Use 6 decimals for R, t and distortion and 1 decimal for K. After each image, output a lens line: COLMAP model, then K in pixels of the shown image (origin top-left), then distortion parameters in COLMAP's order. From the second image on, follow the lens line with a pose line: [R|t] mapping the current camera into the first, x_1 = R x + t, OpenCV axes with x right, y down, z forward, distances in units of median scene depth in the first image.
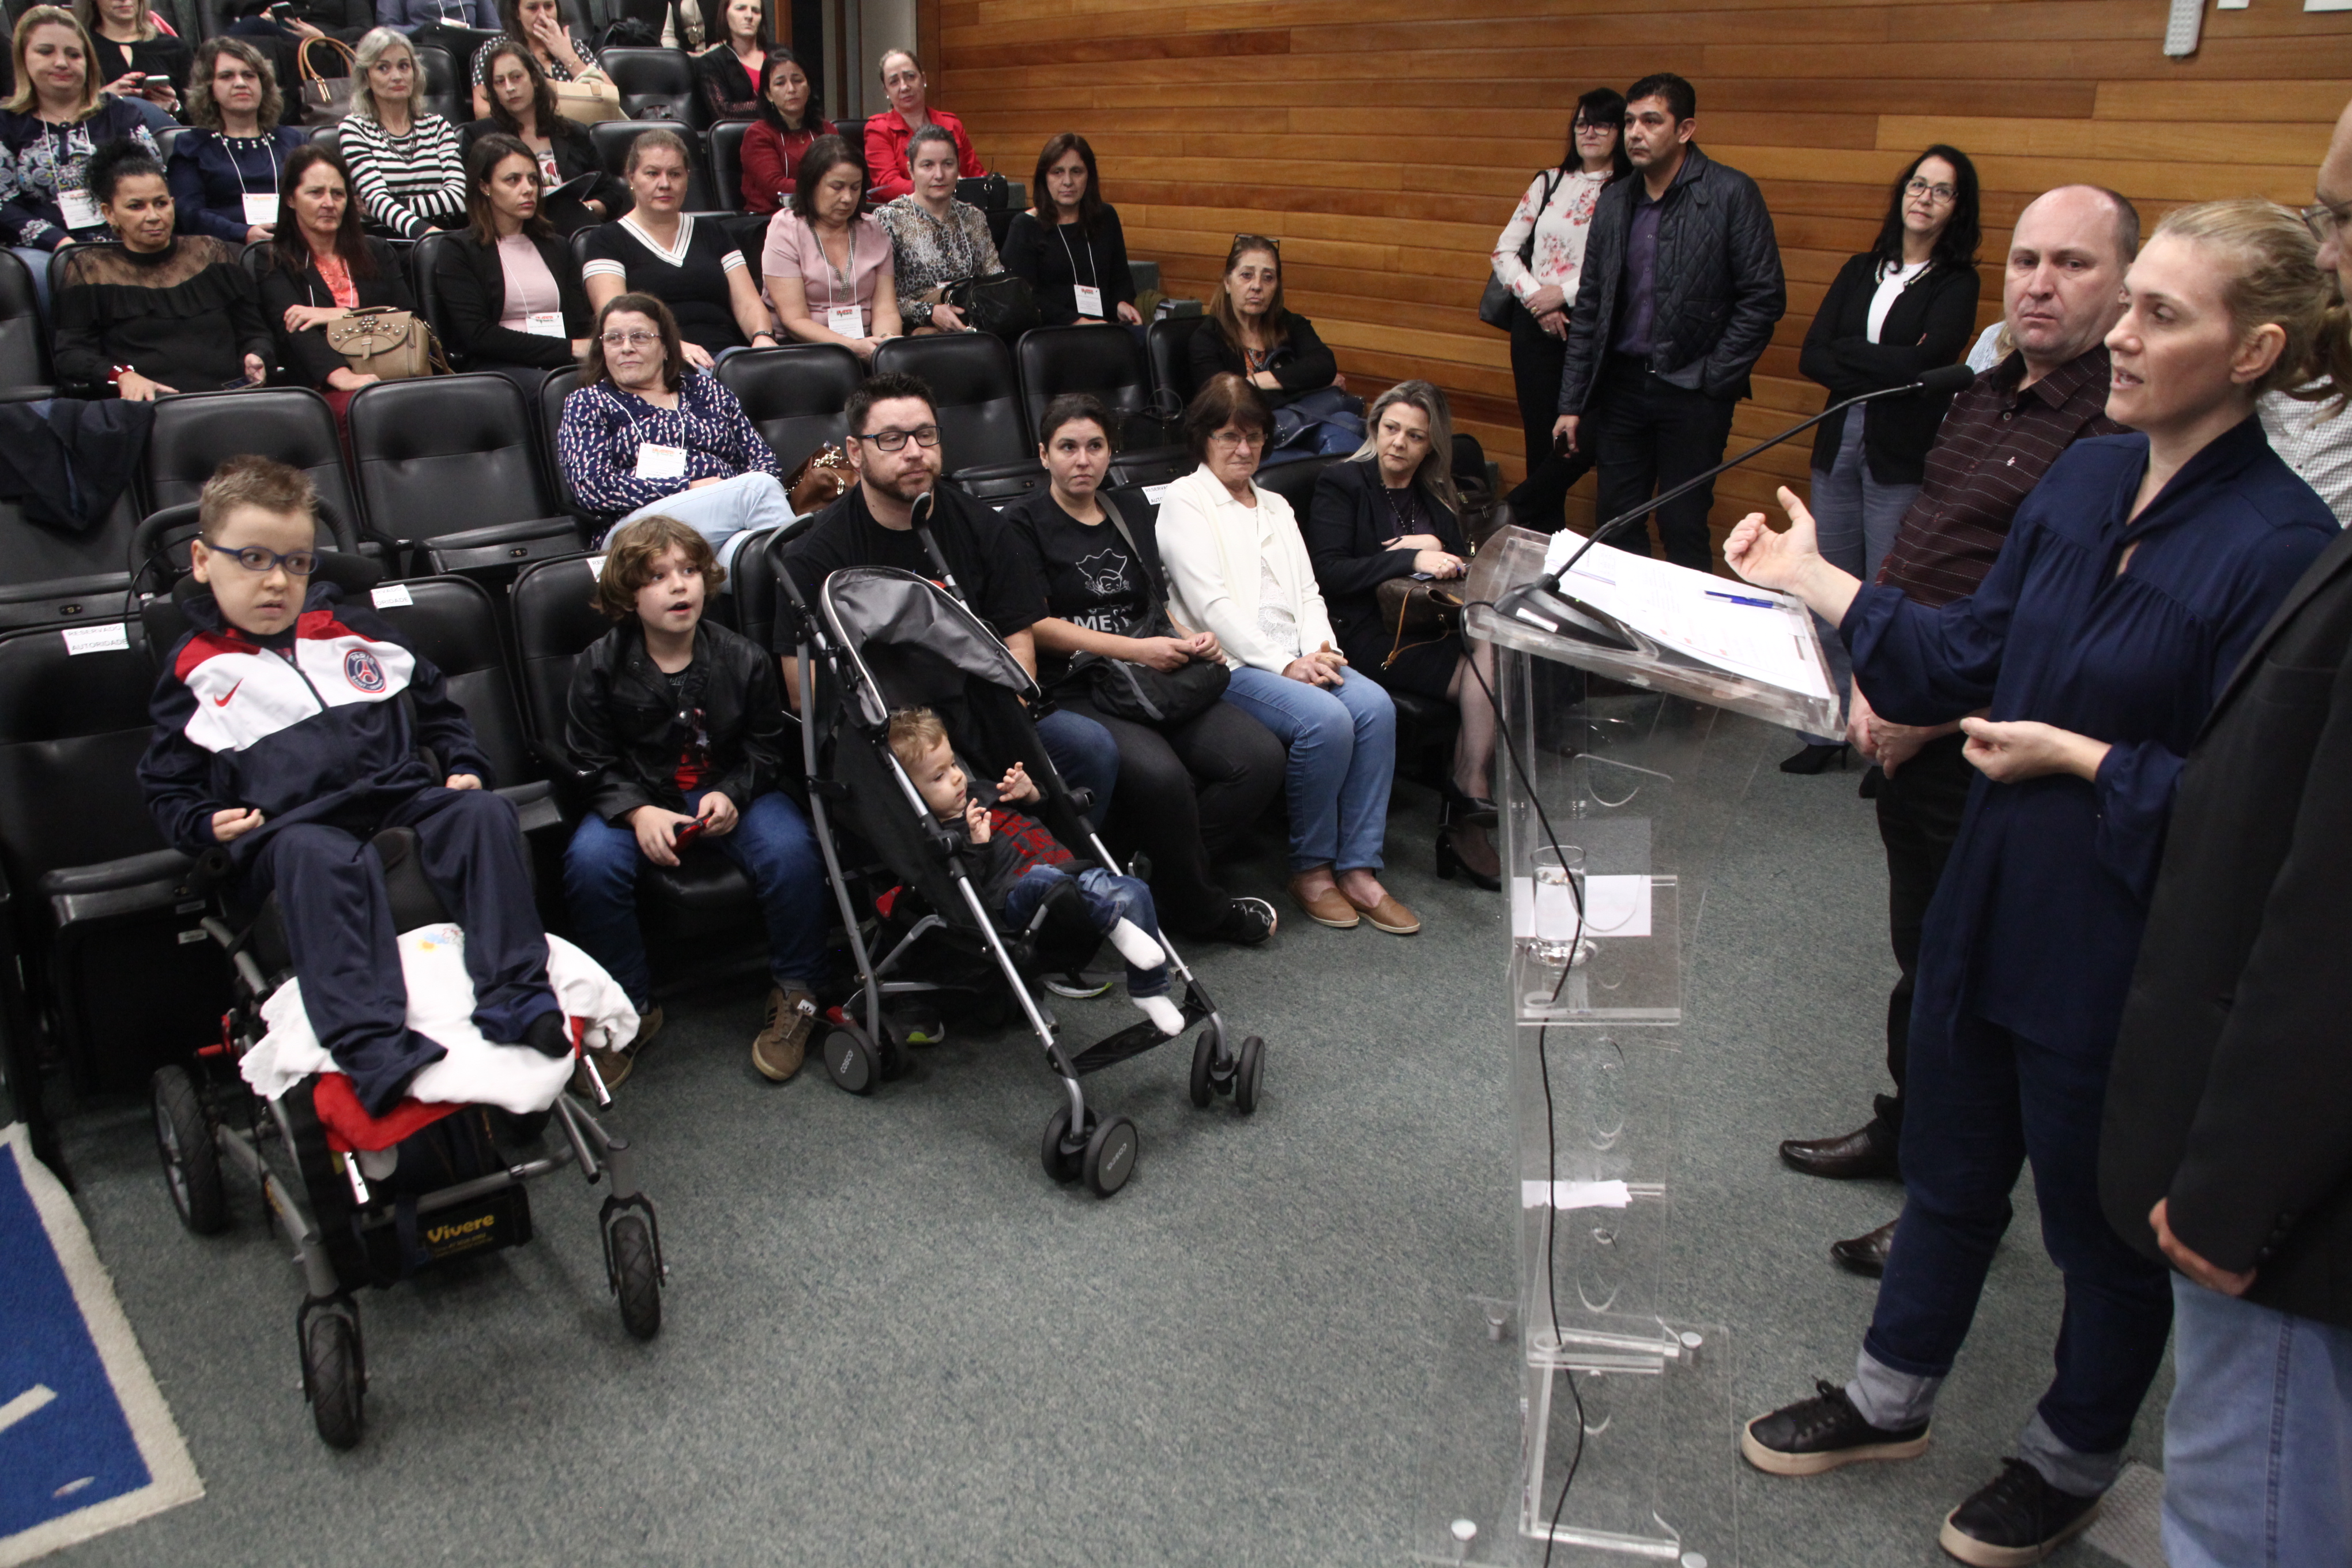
lens RADIAL K [[1890.6, 0, 1176.0], [0, 1890.6, 784.0], [0, 0, 1]] dist [-0.175750, 0.153763]
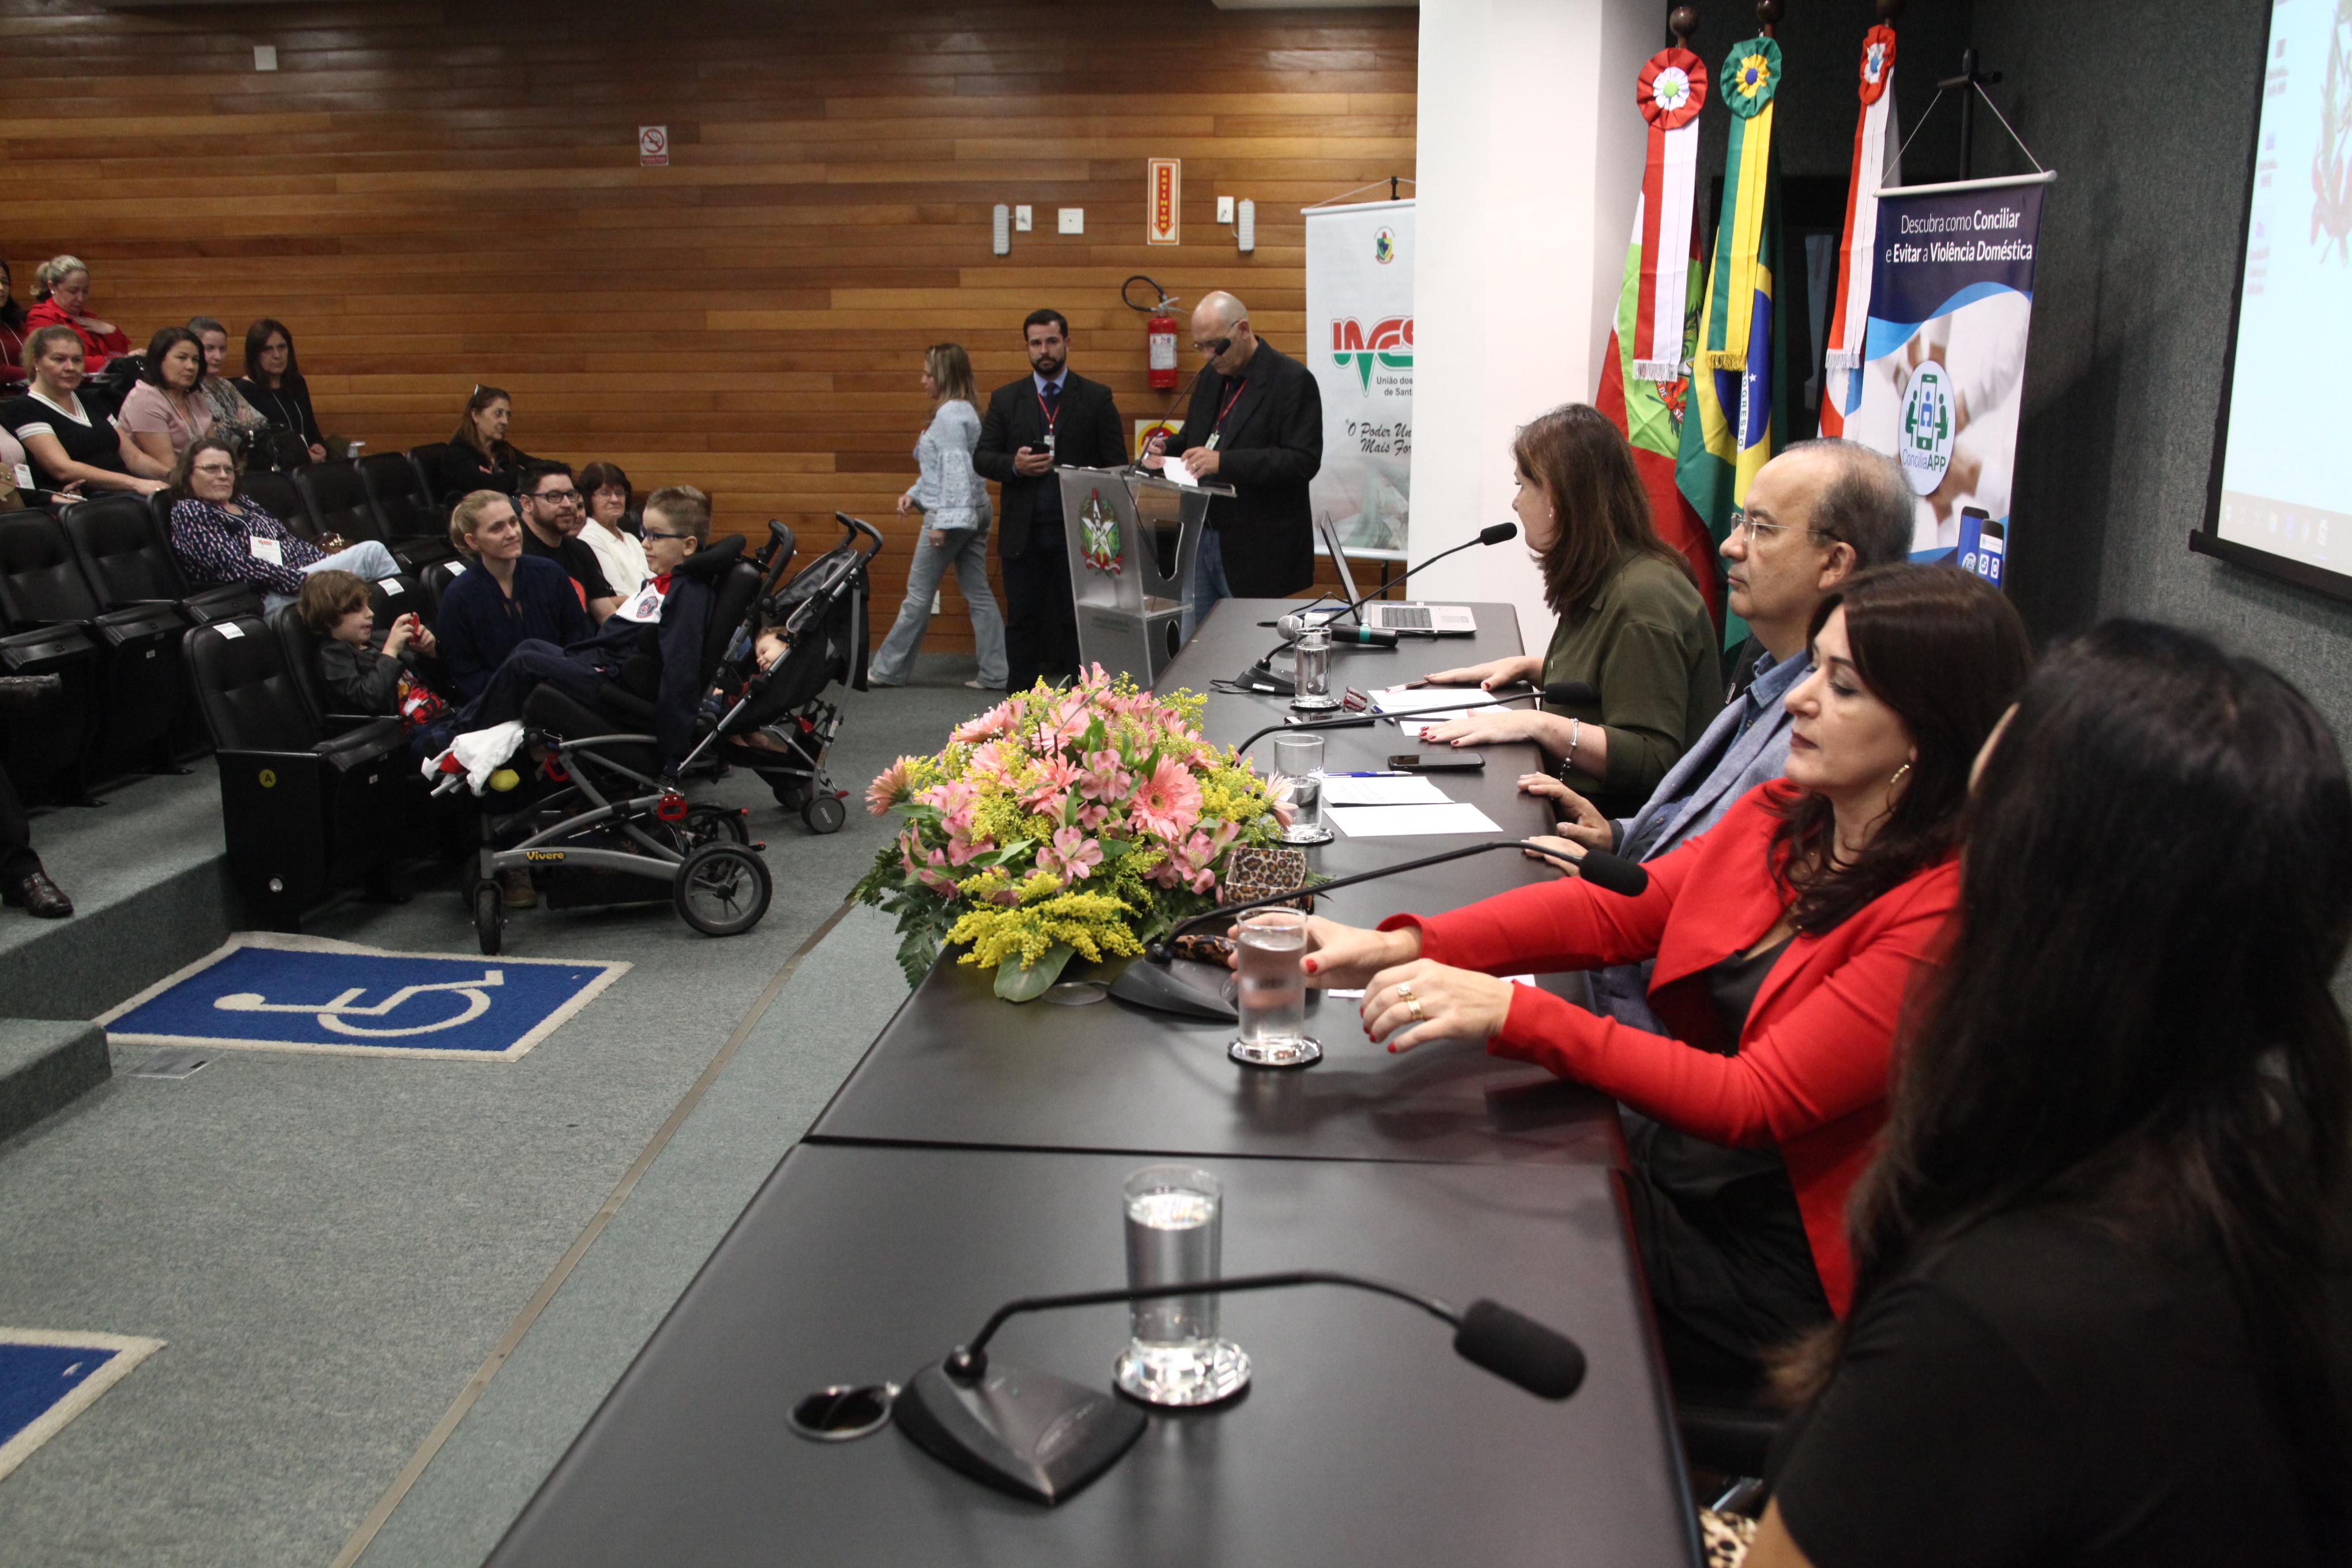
lens RADIAL K [[2096.5, 0, 1176.0], [0, 2096.5, 784.0], [0, 0, 1]] dist [-0.111915, 0.086693]
pose [[0.718258, -0.170538, 0.674553, -1.075068], [0.237186, 0.971439, -0.006958, 0.230216], [-0.654101, 0.164992, 0.738194, -0.769607]]
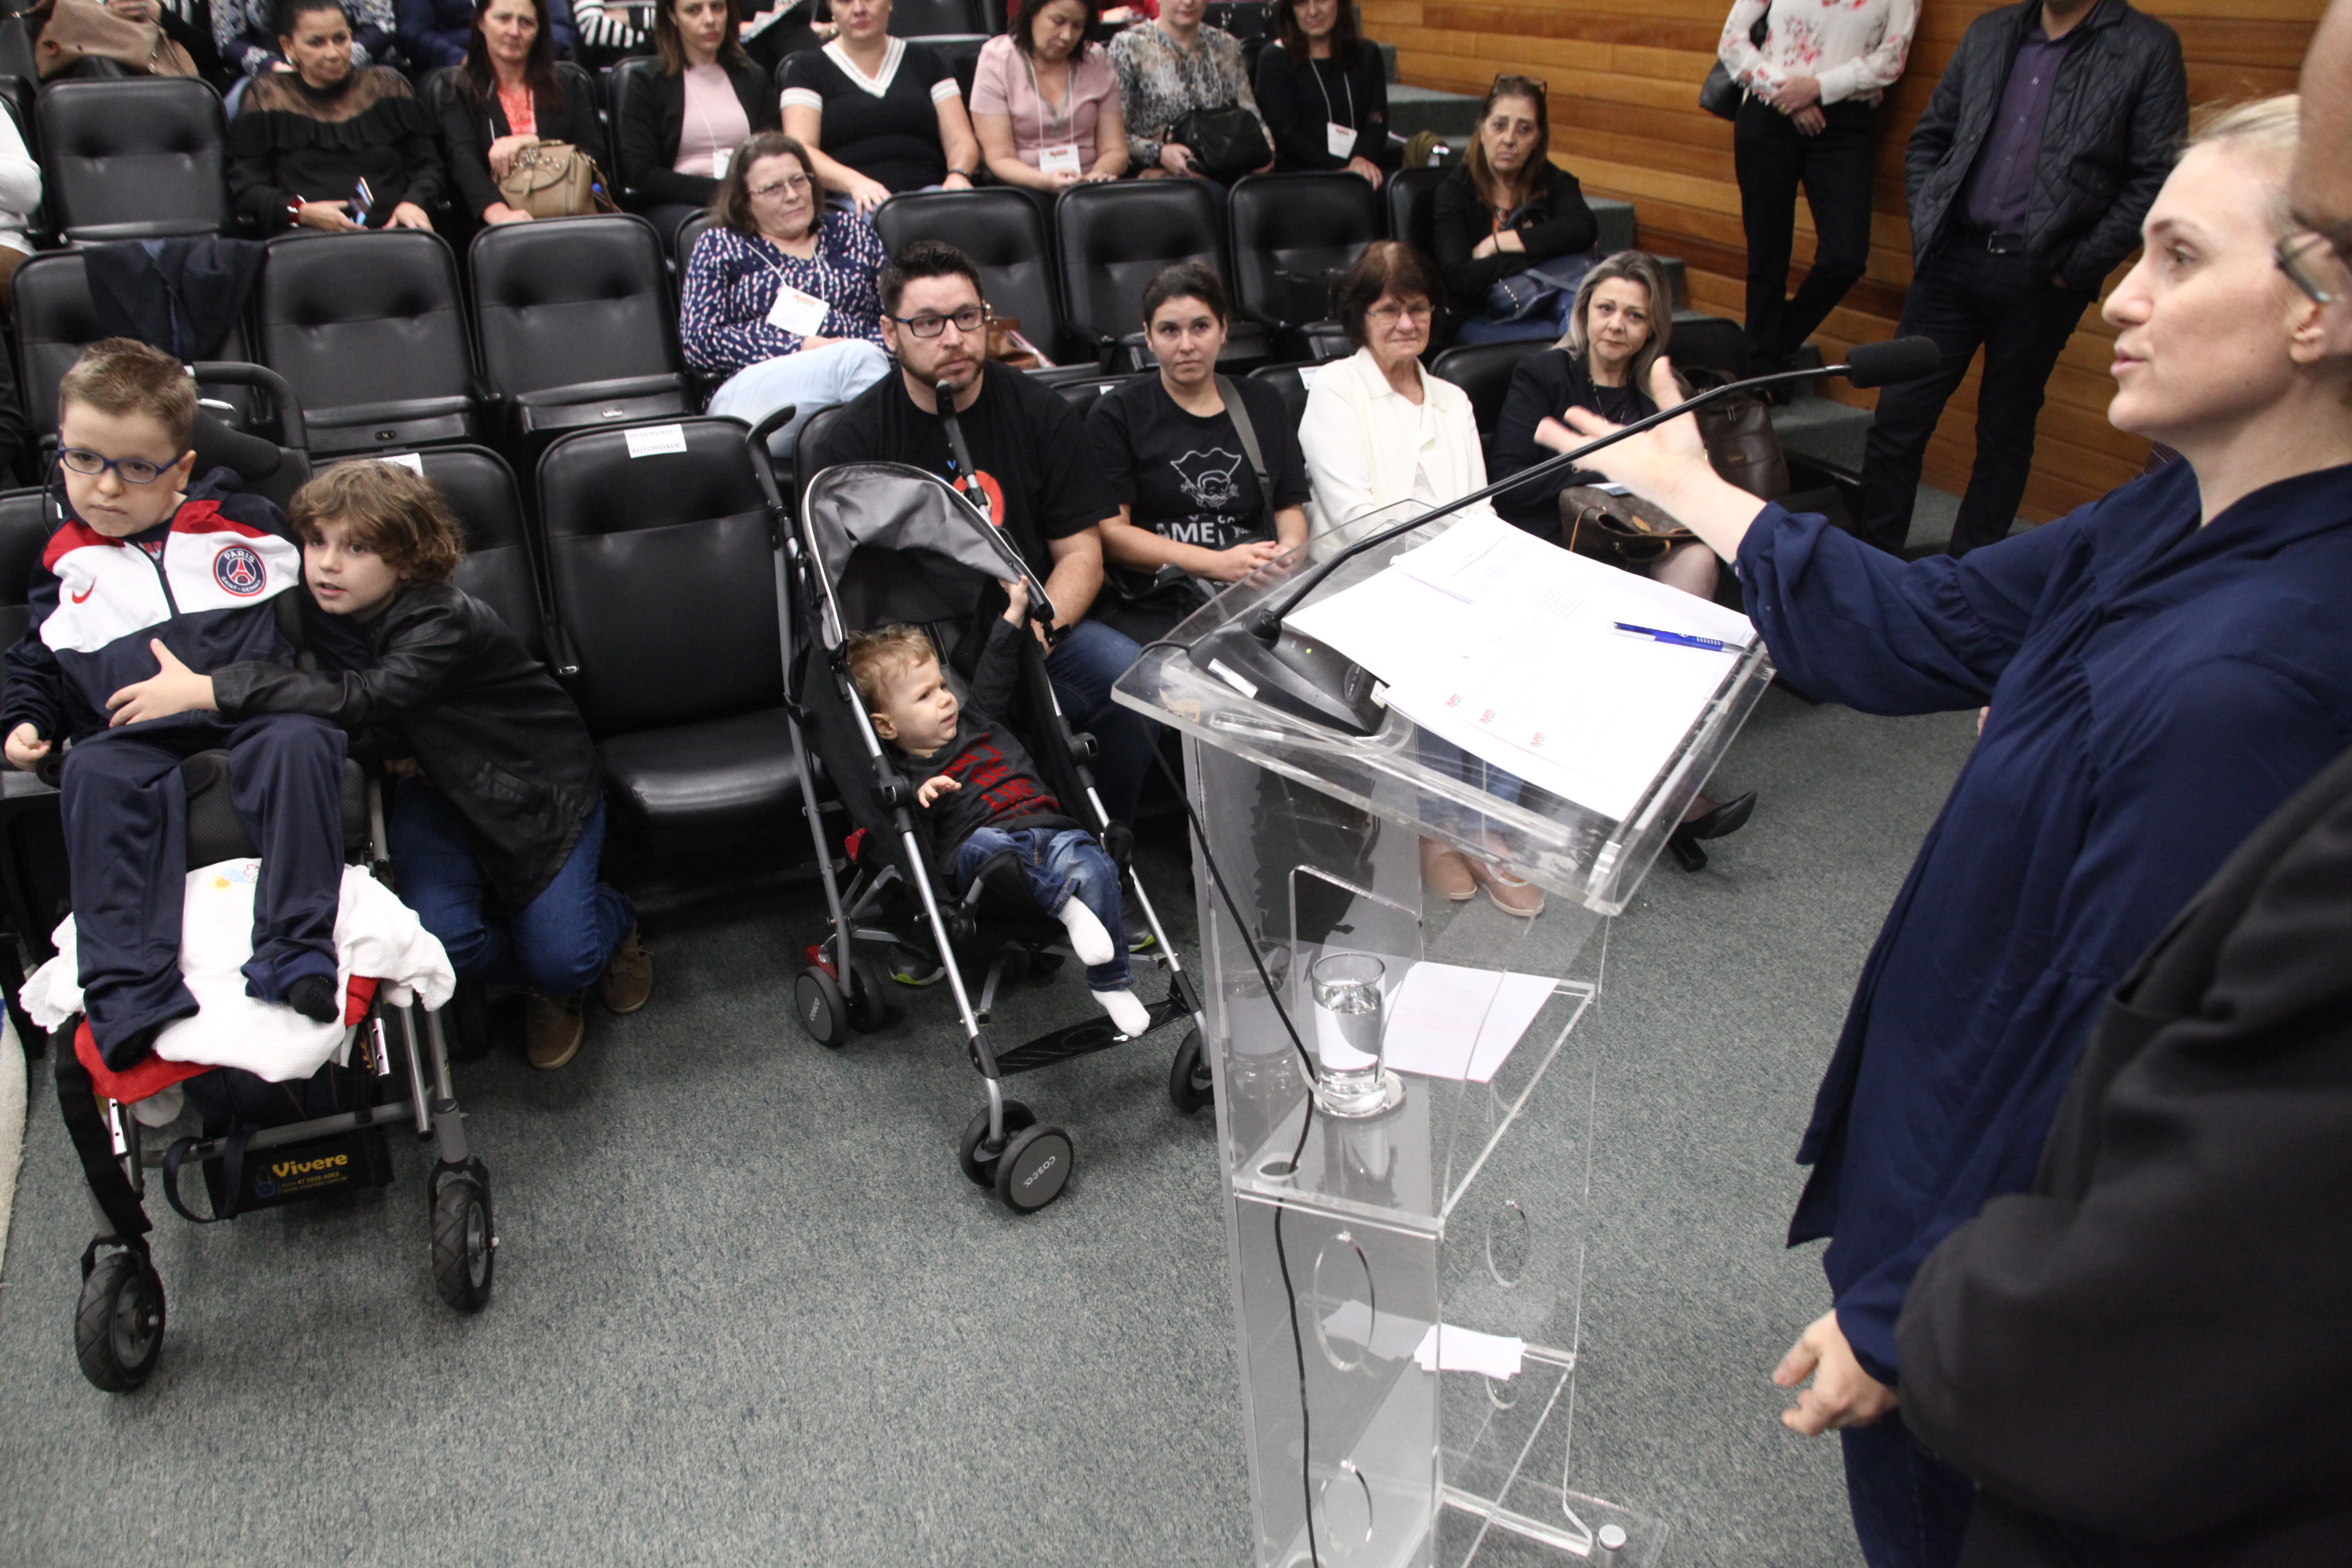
lens RADIAL K [[1868.1, 0, 1176.0], [0, 1868.1, 784.0], [0, 0, 1]] dist [-0.172645, 0.132924]
pose [[0.966966, 0.098989, -0.234899, 0.199484], [-0.075990, 0.991560, 0.105042, -0.070054], [0.243315, -0.083722, 0.966327, 0.183957]]
